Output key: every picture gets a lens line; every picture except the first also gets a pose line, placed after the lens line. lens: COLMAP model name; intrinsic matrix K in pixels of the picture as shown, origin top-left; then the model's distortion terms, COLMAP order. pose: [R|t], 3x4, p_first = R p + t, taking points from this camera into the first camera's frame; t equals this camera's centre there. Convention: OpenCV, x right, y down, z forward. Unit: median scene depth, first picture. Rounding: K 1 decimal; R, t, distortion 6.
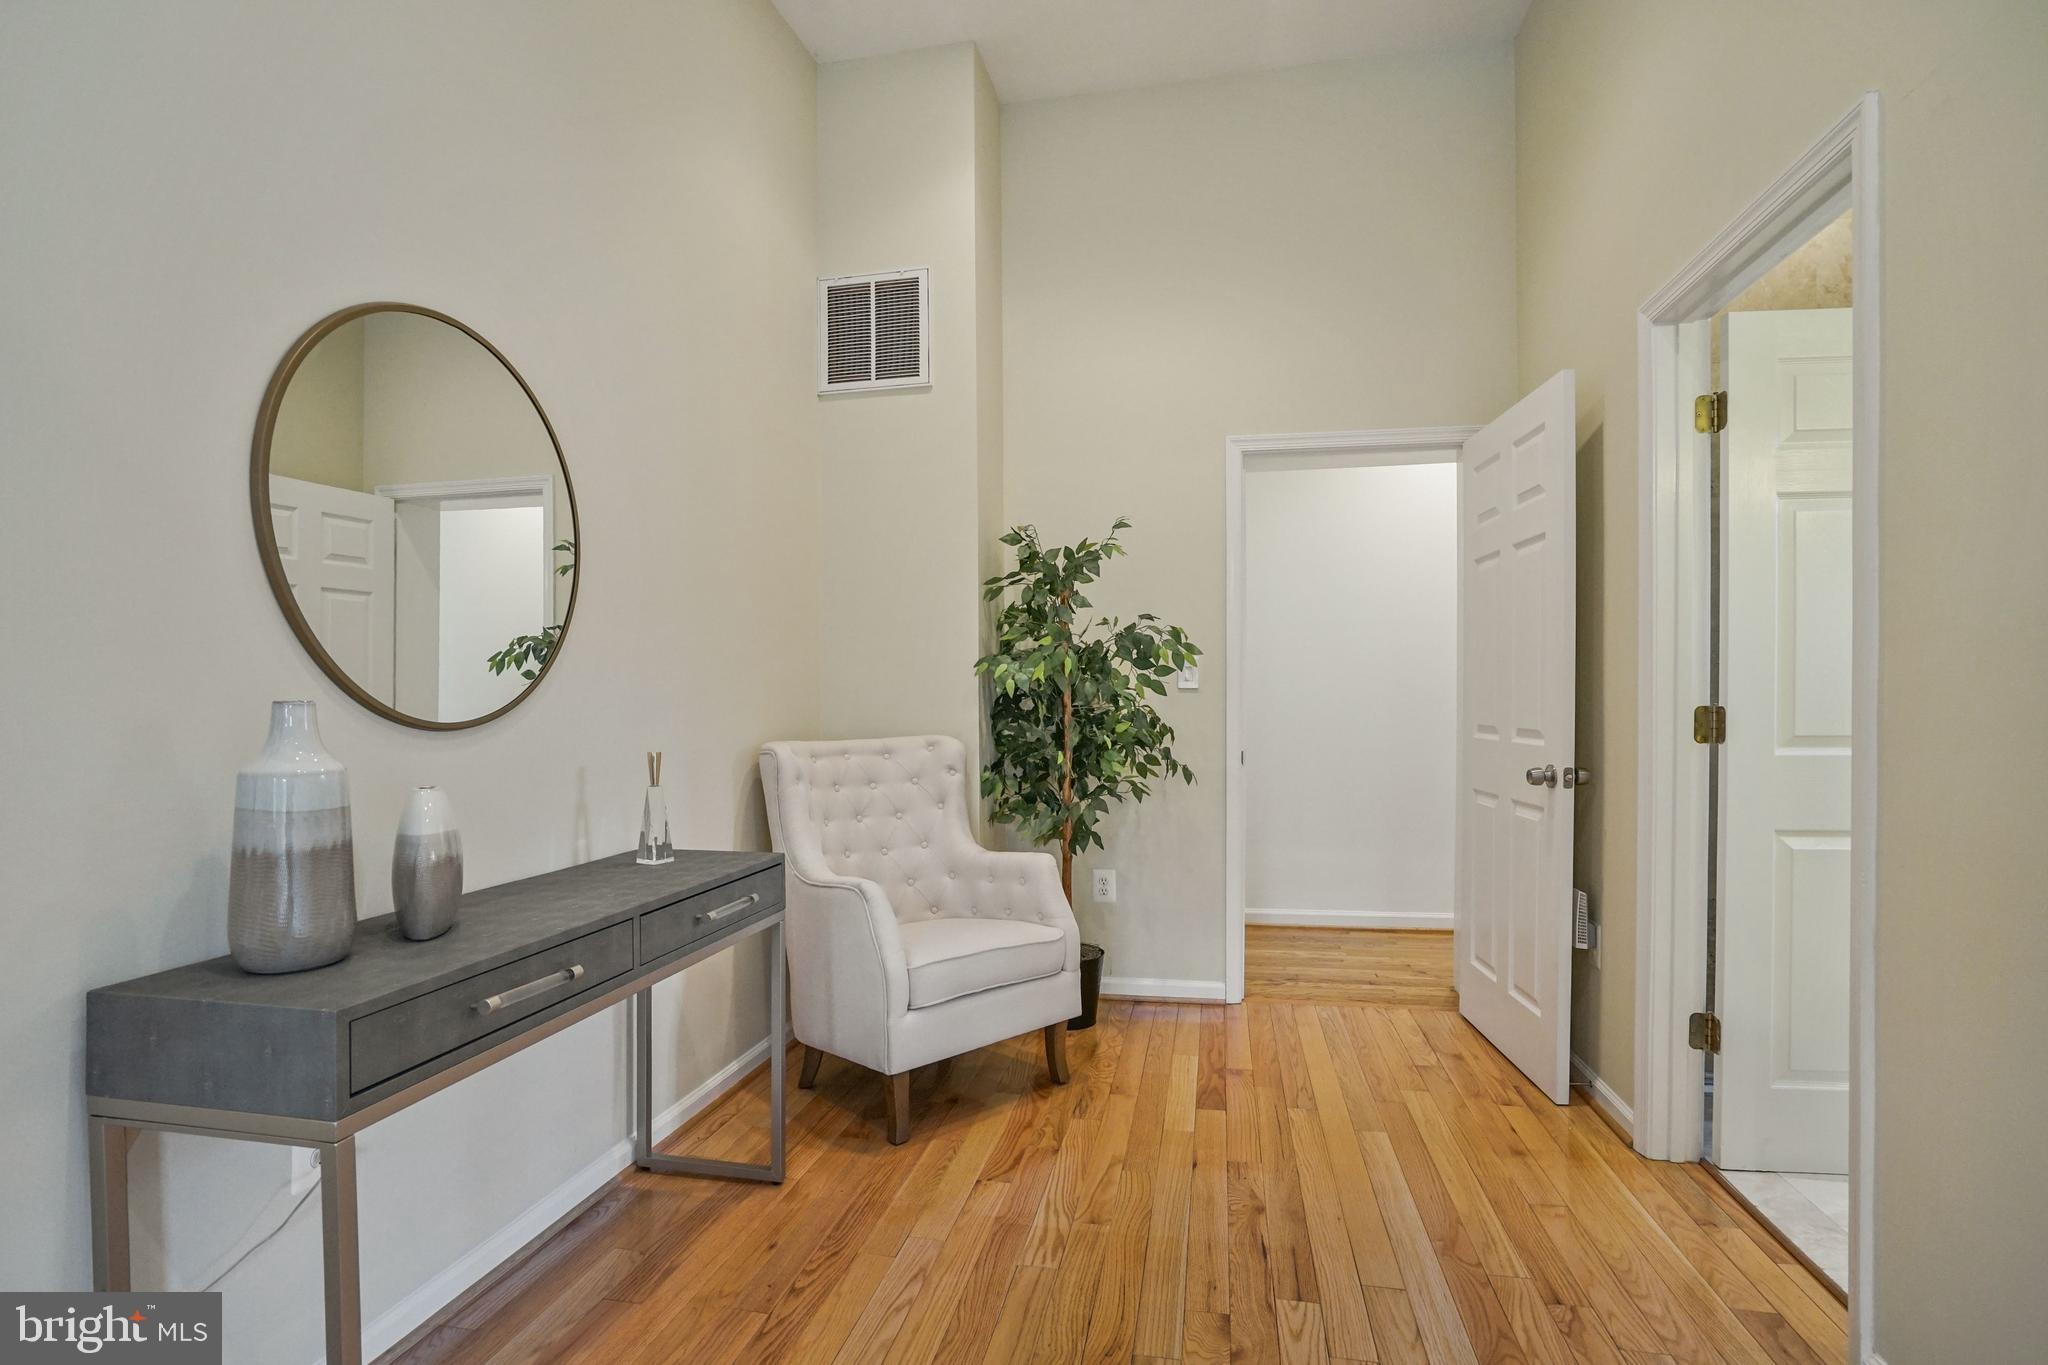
lens RADIAL K [[982.6, 0, 1015.4], [0, 982.6, 702.9], [0, 0, 1]] dist [-0.061450, 0.027395]
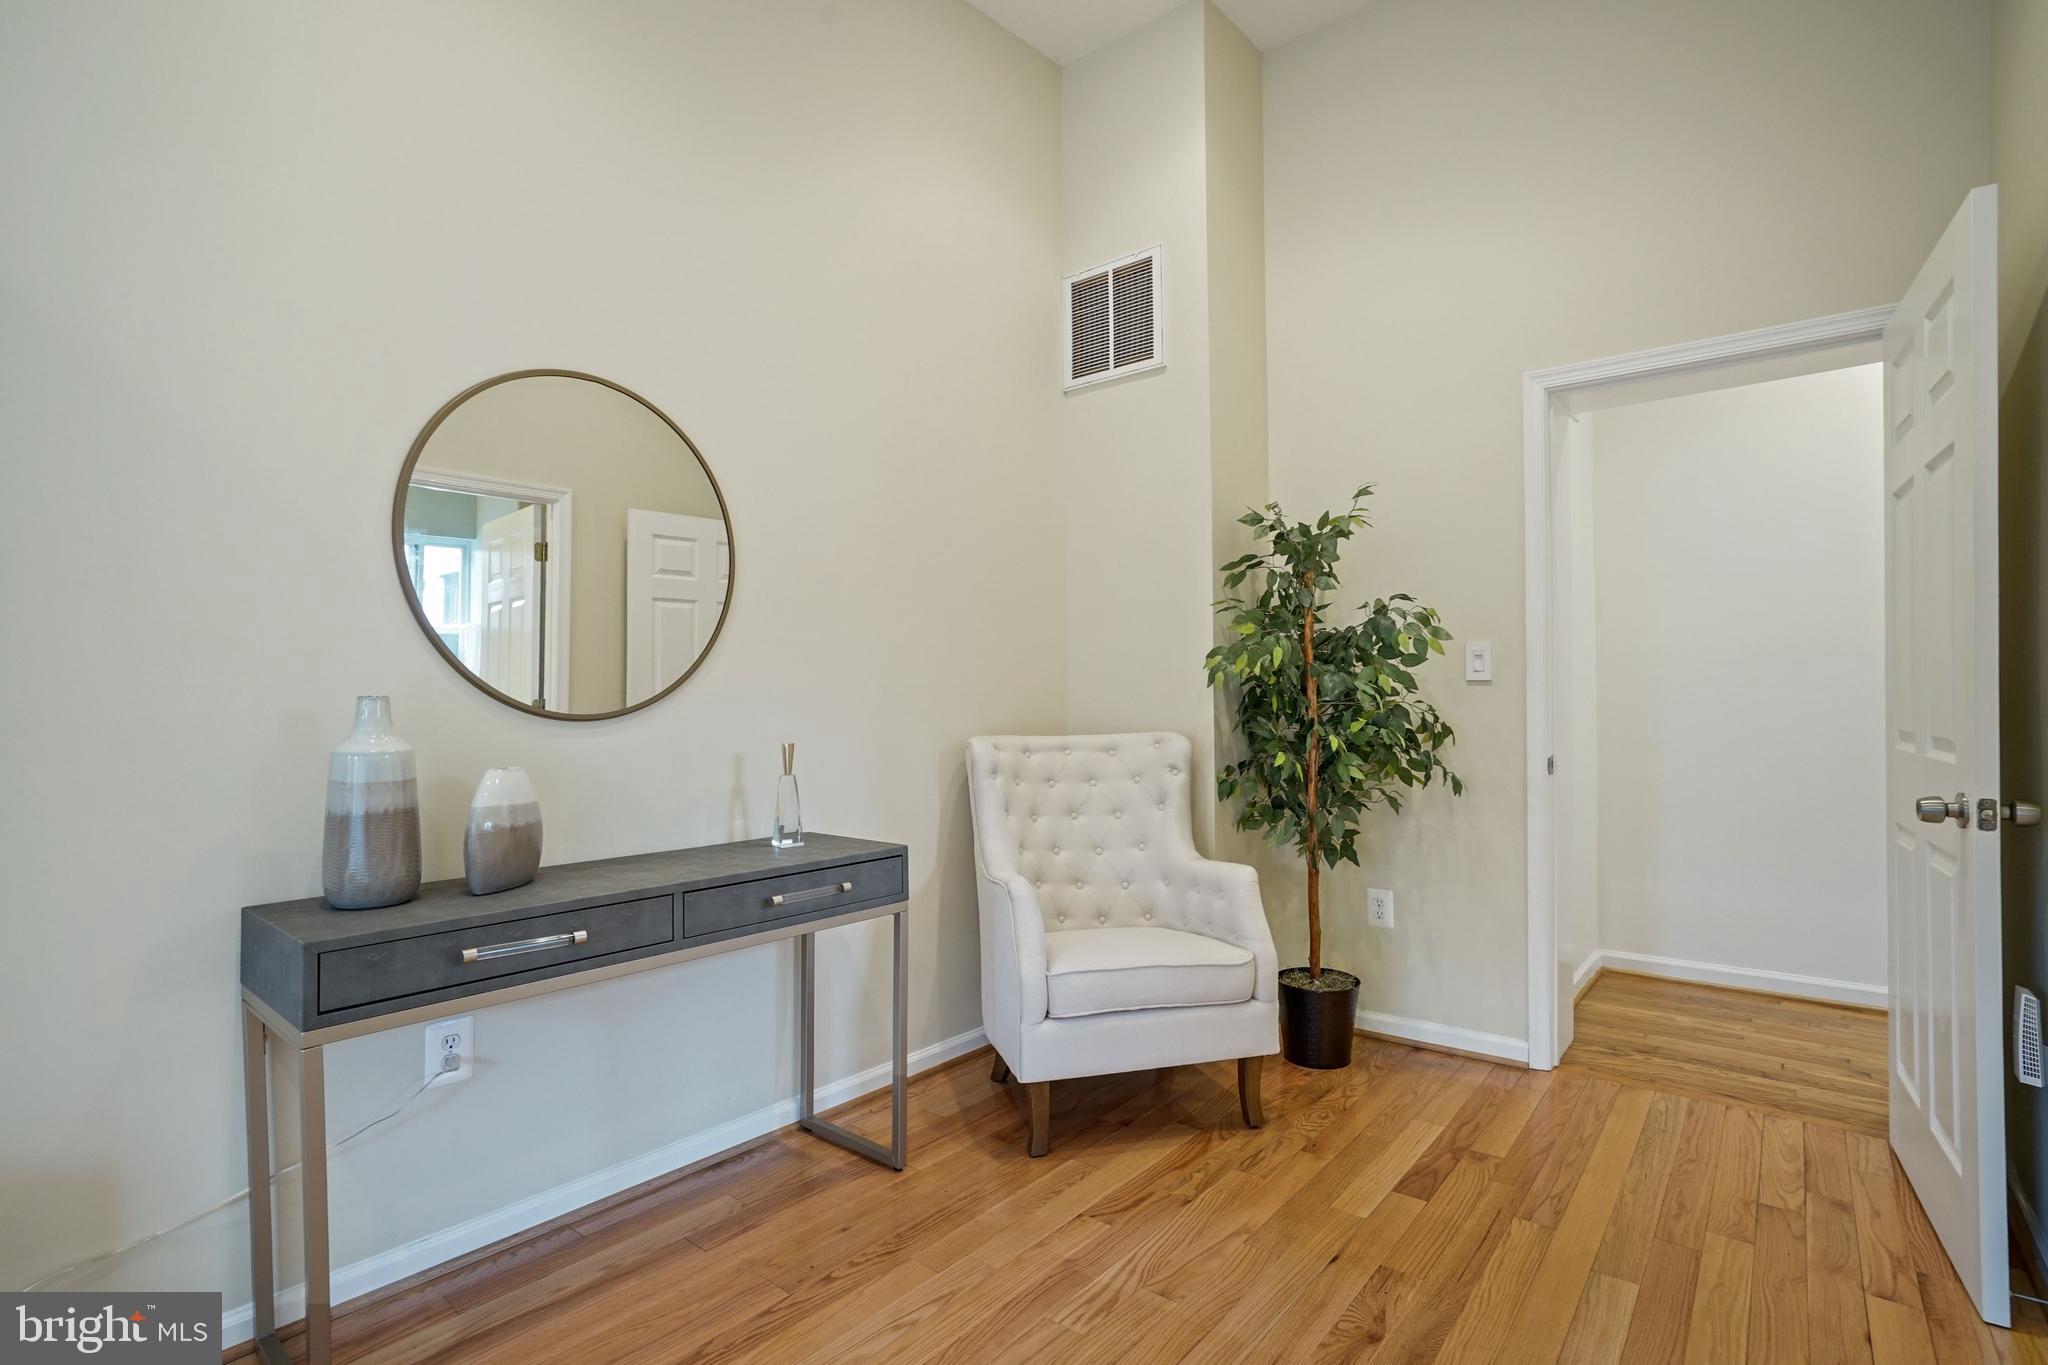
lens RADIAL K [[965.1, 0, 1033.8], [0, 965.1, 682.9], [0, 0, 1]] dist [-0.053676, 0.026363]
pose [[0.887469, -0.006513, -0.460822, 0.256162], [-0.000714, 0.999880, -0.015507, -0.000010], [0.460867, 0.014090, 0.887357, 0.124618]]
